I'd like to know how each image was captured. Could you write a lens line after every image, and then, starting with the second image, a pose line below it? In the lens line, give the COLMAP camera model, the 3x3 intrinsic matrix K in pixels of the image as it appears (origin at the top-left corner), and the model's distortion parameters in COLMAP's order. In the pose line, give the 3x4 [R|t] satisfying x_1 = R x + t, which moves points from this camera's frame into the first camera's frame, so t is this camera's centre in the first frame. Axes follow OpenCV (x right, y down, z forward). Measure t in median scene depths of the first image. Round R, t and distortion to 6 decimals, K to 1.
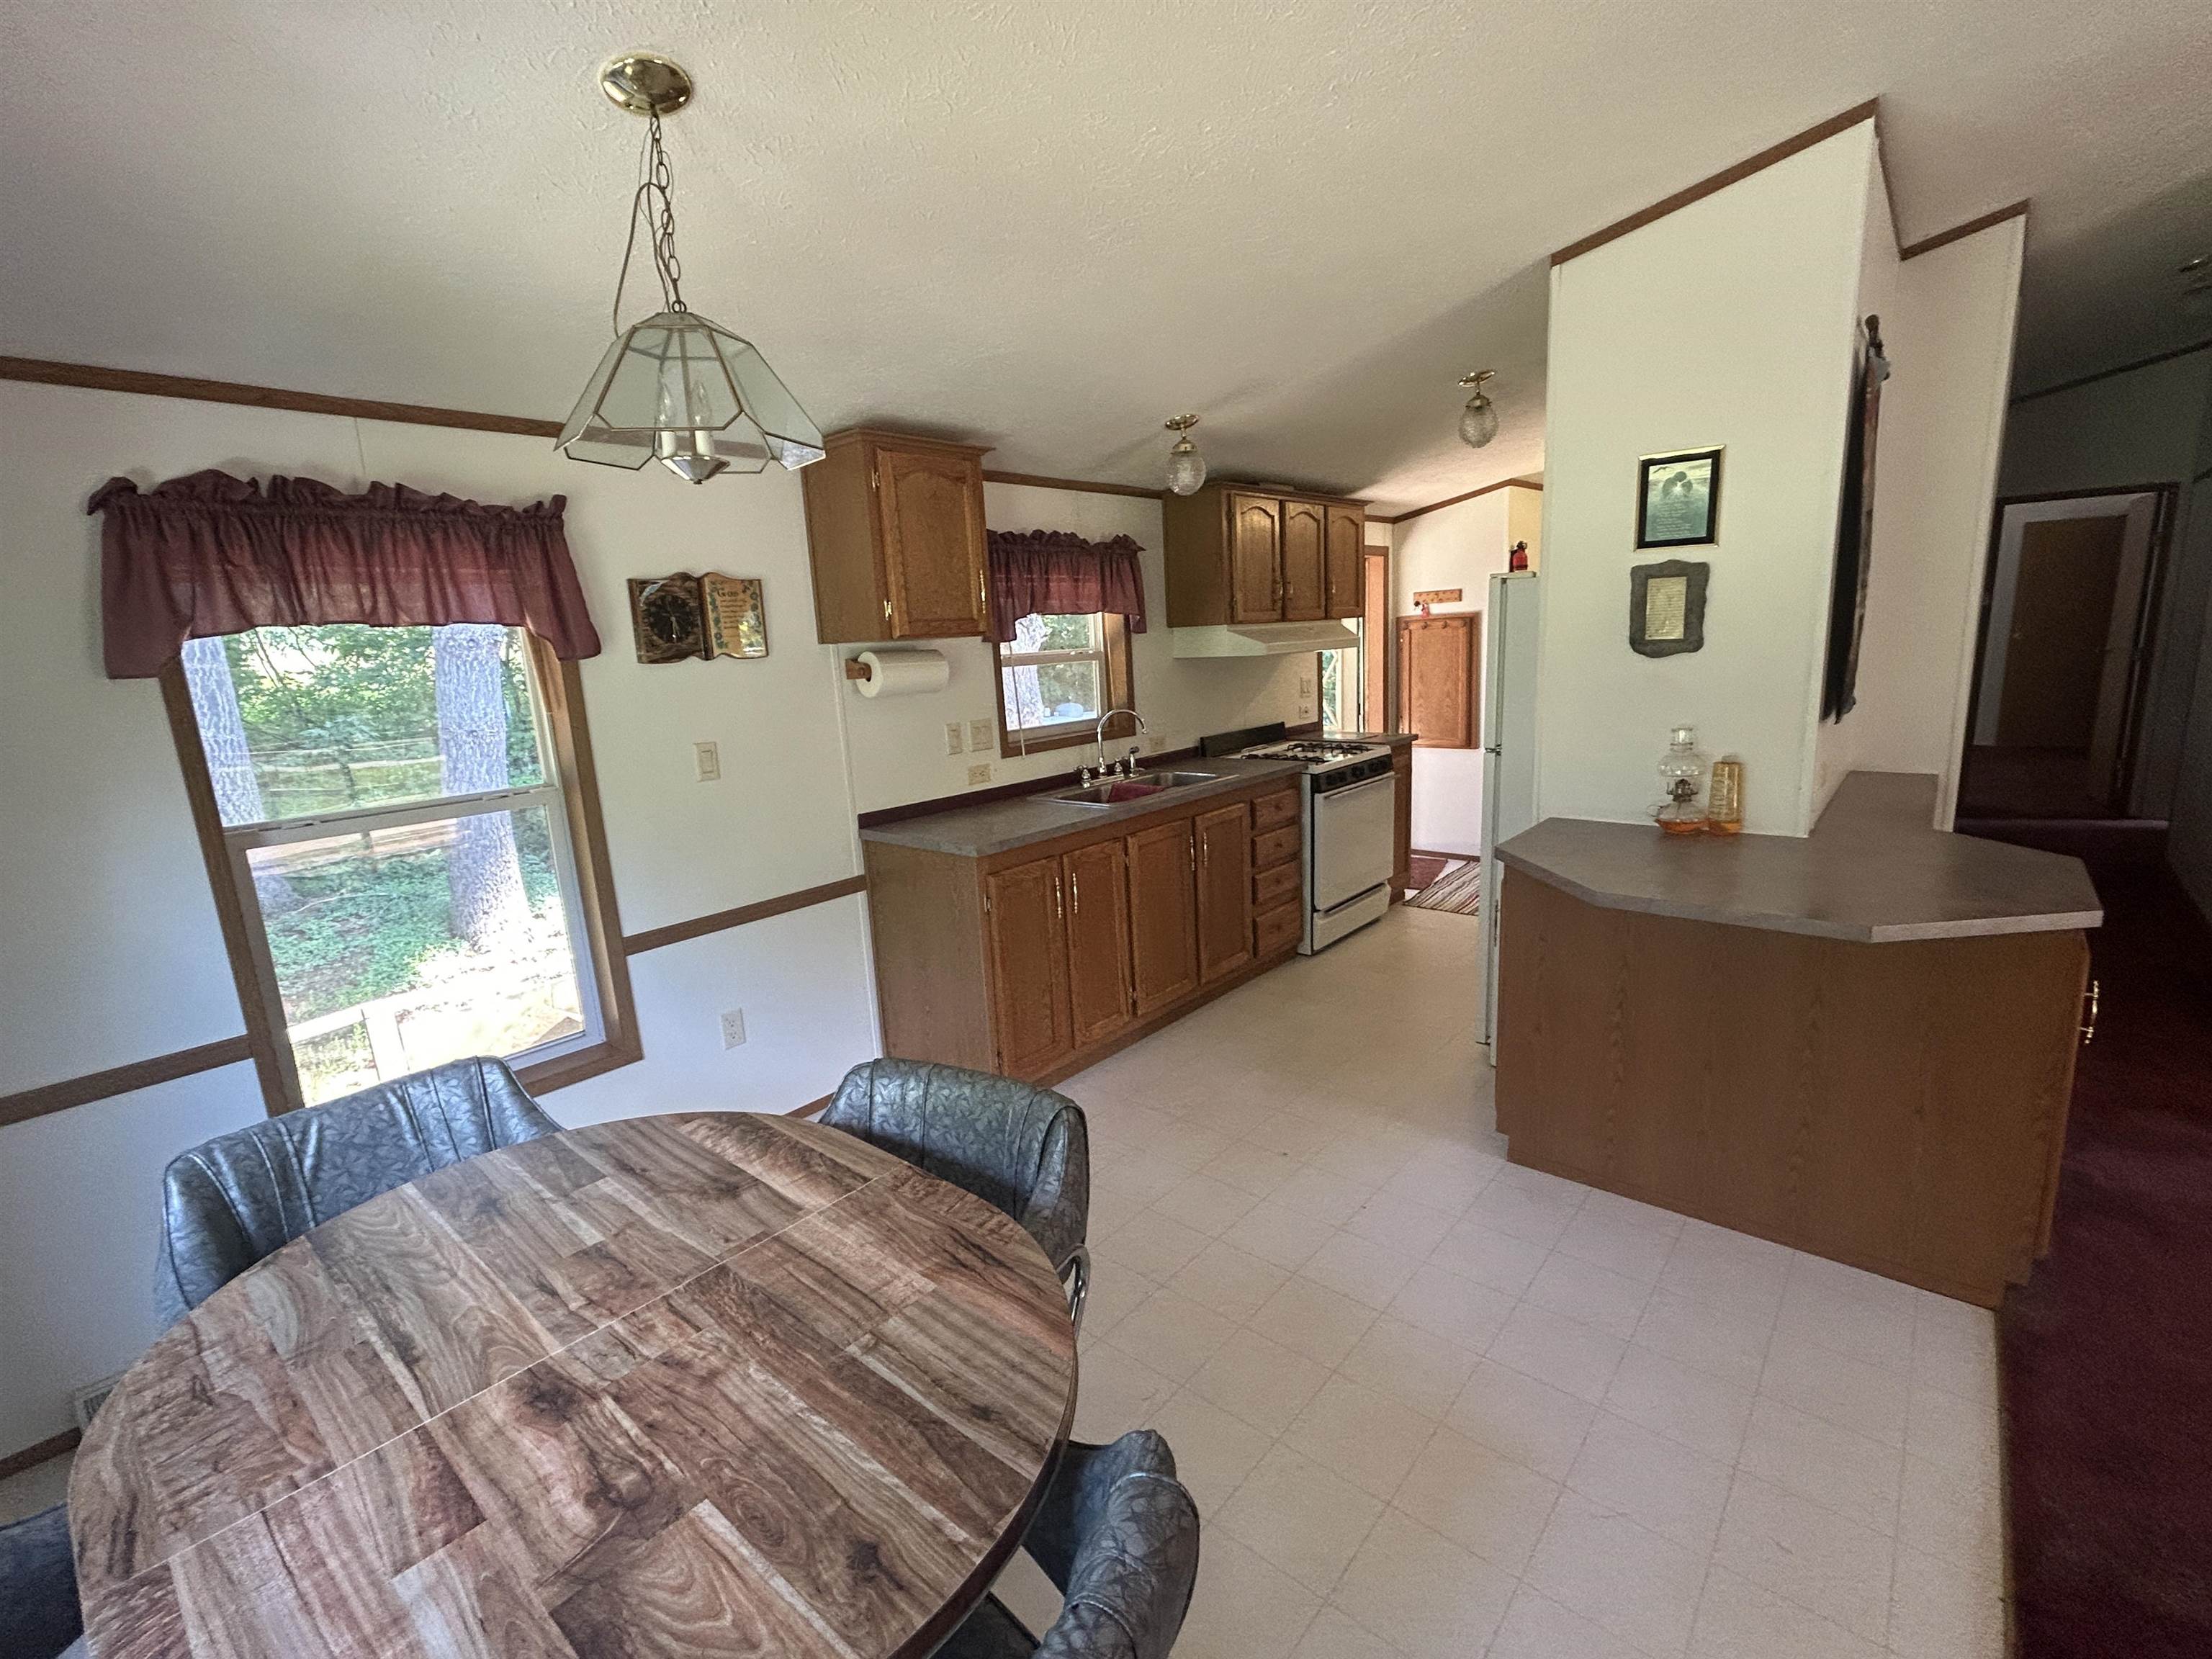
lens RADIAL K [[981.1, 0, 1110.3], [0, 981.1, 837.7], [0, 0, 1]] dist [-0.004917, -0.000228]
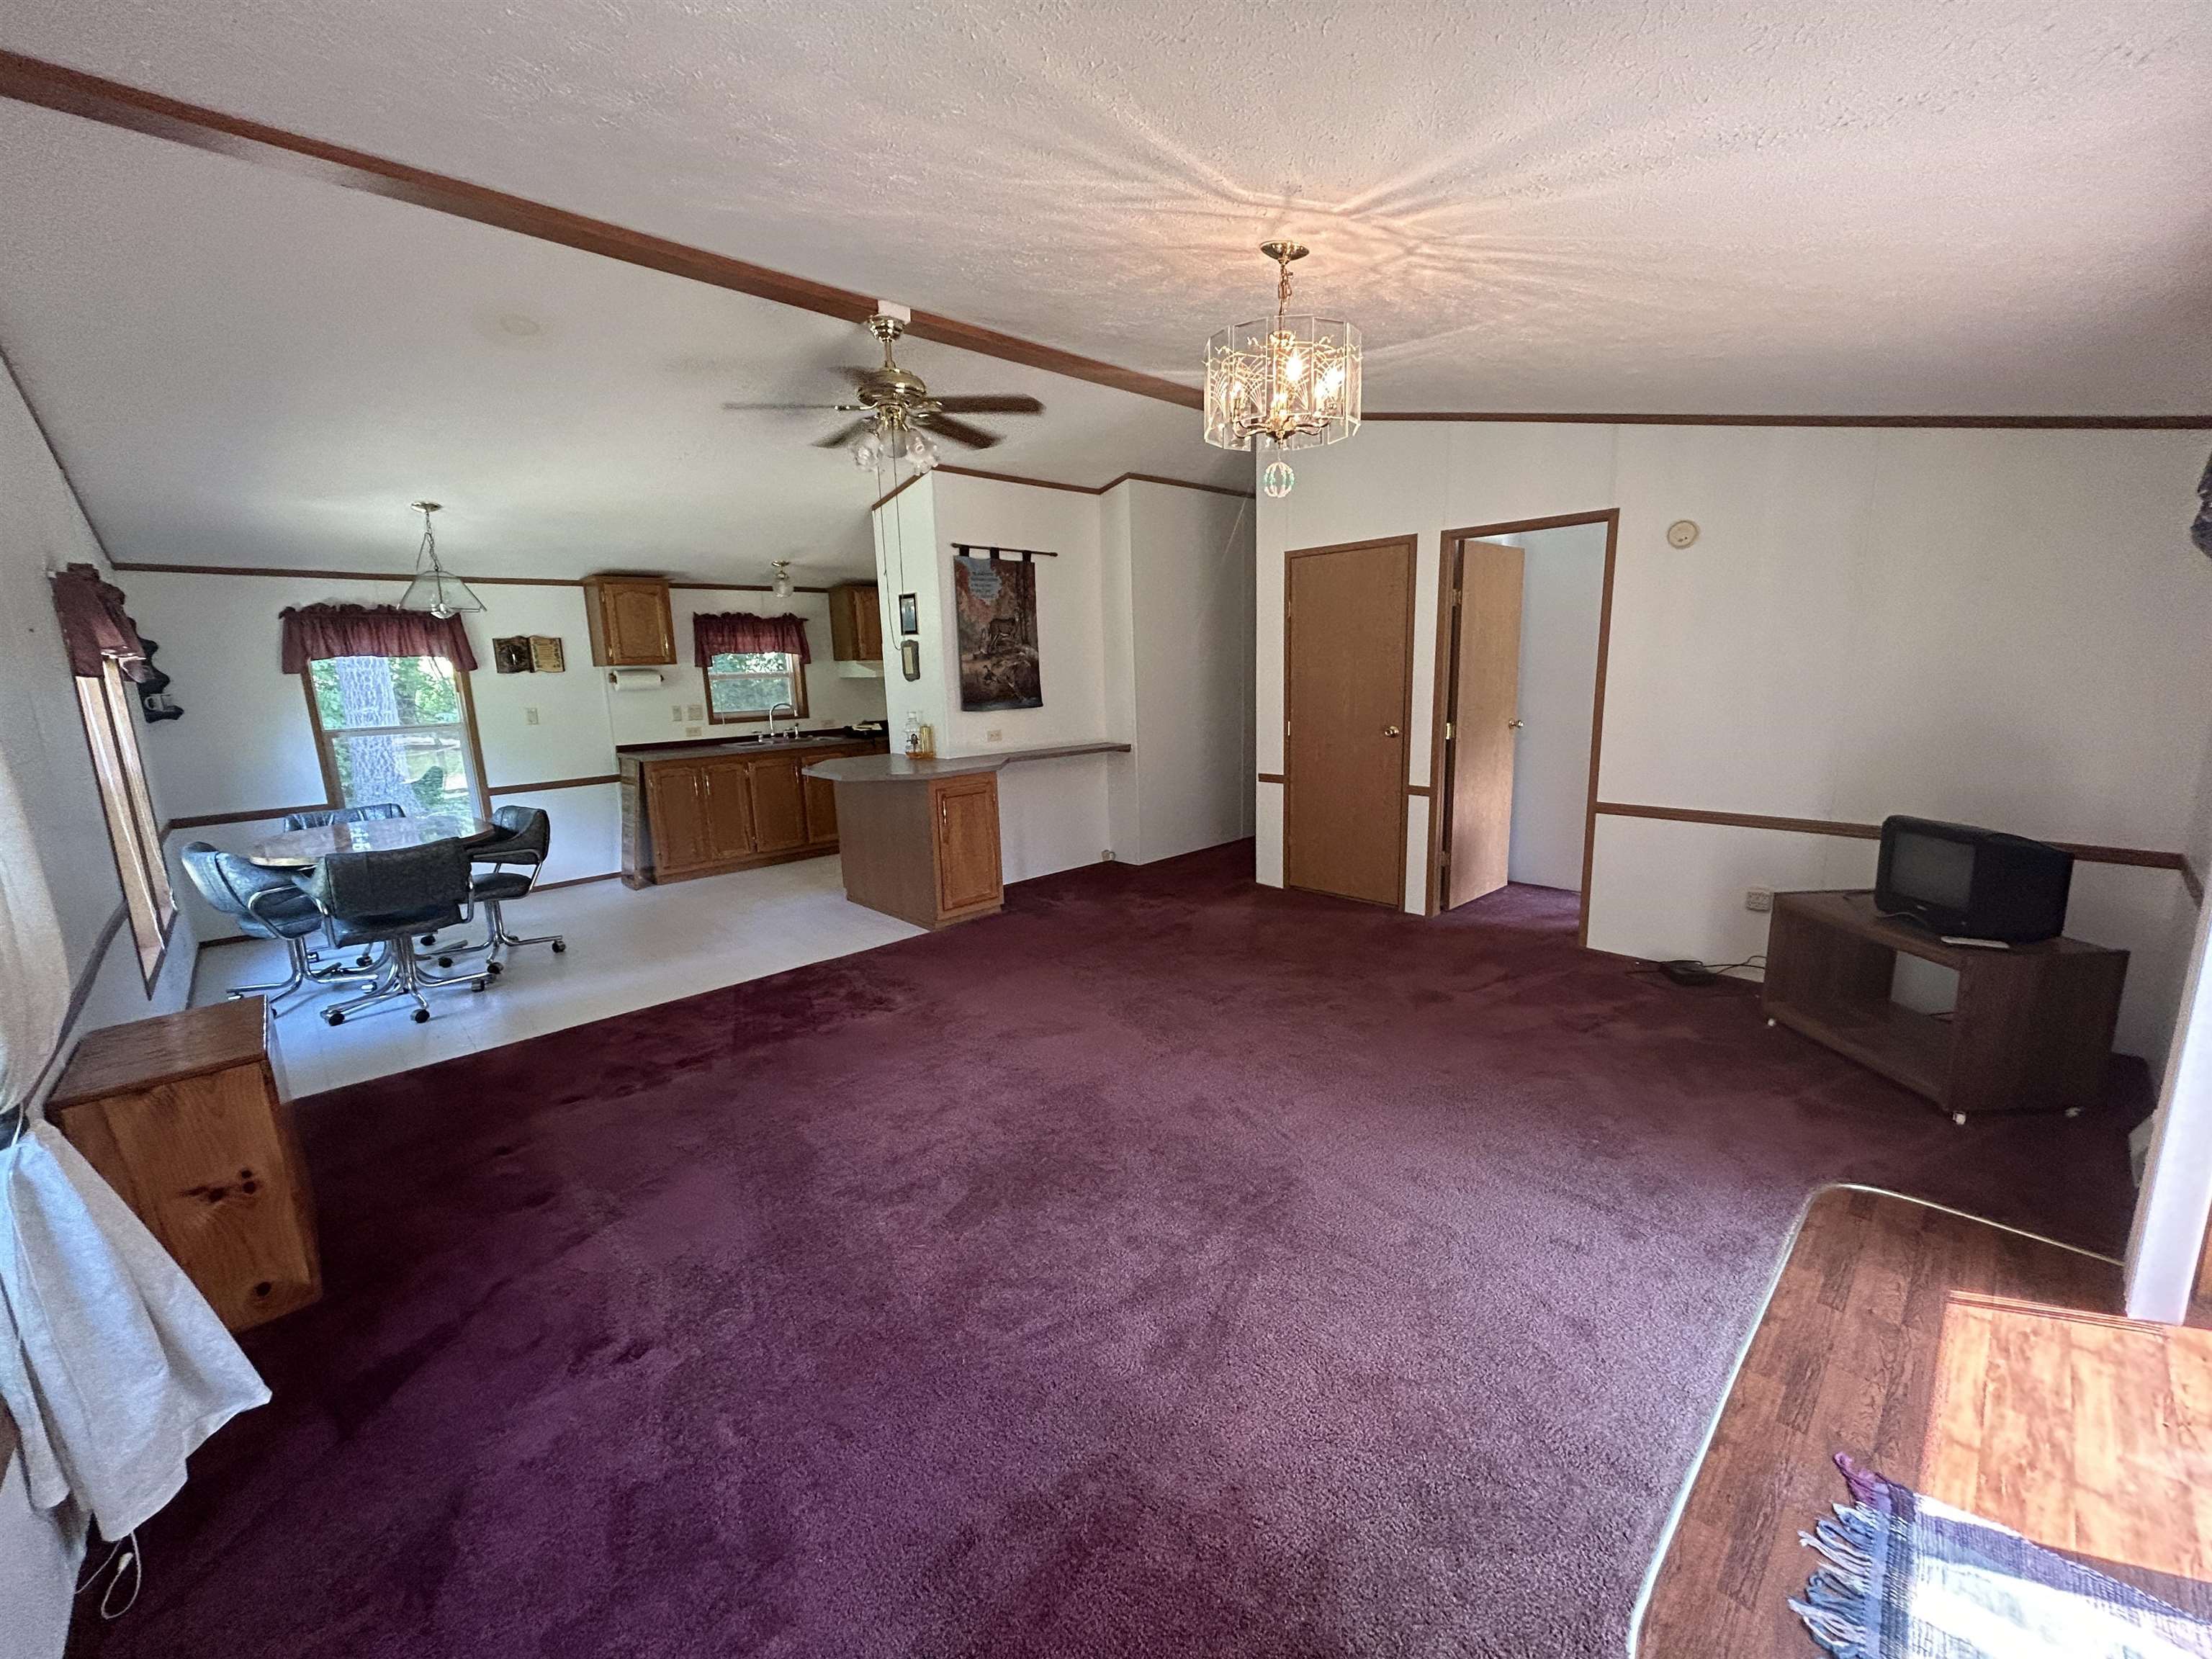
lens RADIAL K [[887.4, 0, 1107.4], [0, 887.4, 823.0], [0, 0, 1]] dist [0.002507, 0.000199]
pose [[0.994475, 0.039830, -0.097120, 1.191080], [-0.041766, 0.998966, -0.017986, 0.159581], [0.096303, 0.021943, 0.995110, -0.980846]]
